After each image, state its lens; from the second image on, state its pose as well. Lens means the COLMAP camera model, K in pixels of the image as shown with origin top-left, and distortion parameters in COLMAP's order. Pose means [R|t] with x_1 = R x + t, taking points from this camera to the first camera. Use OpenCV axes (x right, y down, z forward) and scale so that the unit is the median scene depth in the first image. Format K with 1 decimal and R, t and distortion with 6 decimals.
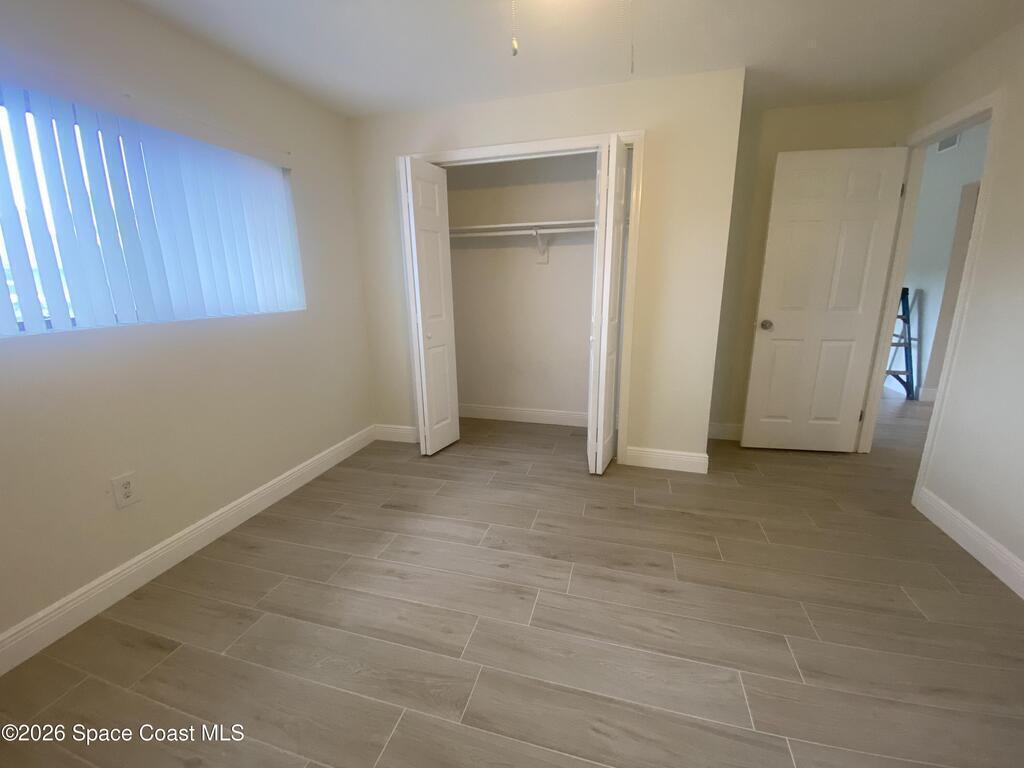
lens RADIAL K [[418.3, 0, 510.2], [0, 418.3, 380.4], [0, 0, 1]] dist [0.038233, -0.026143]
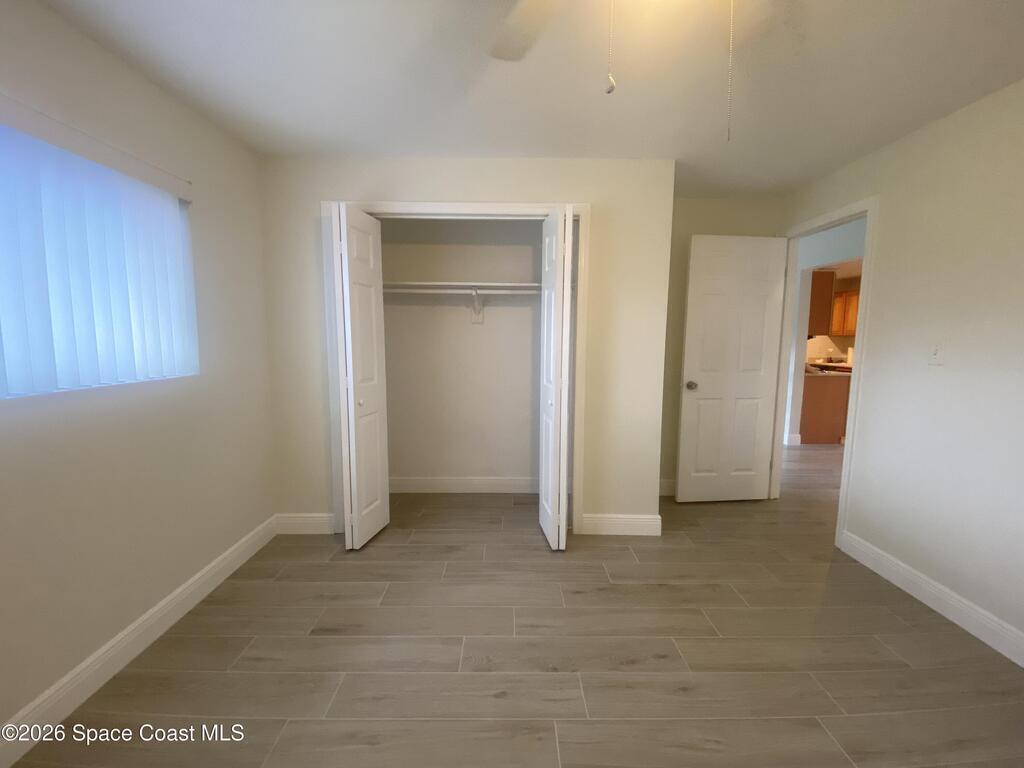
lens RADIAL K [[418.3, 0, 510.2], [0, 418.3, 380.4], [0, 0, 1]] dist [0.038233, -0.026143]
pose [[0.959800, -0.009704, 0.280518, -0.157512], [0.046112, 0.991275, -0.123485, -0.036199], [-0.276872, 0.131456, 0.951872, 0.110772]]
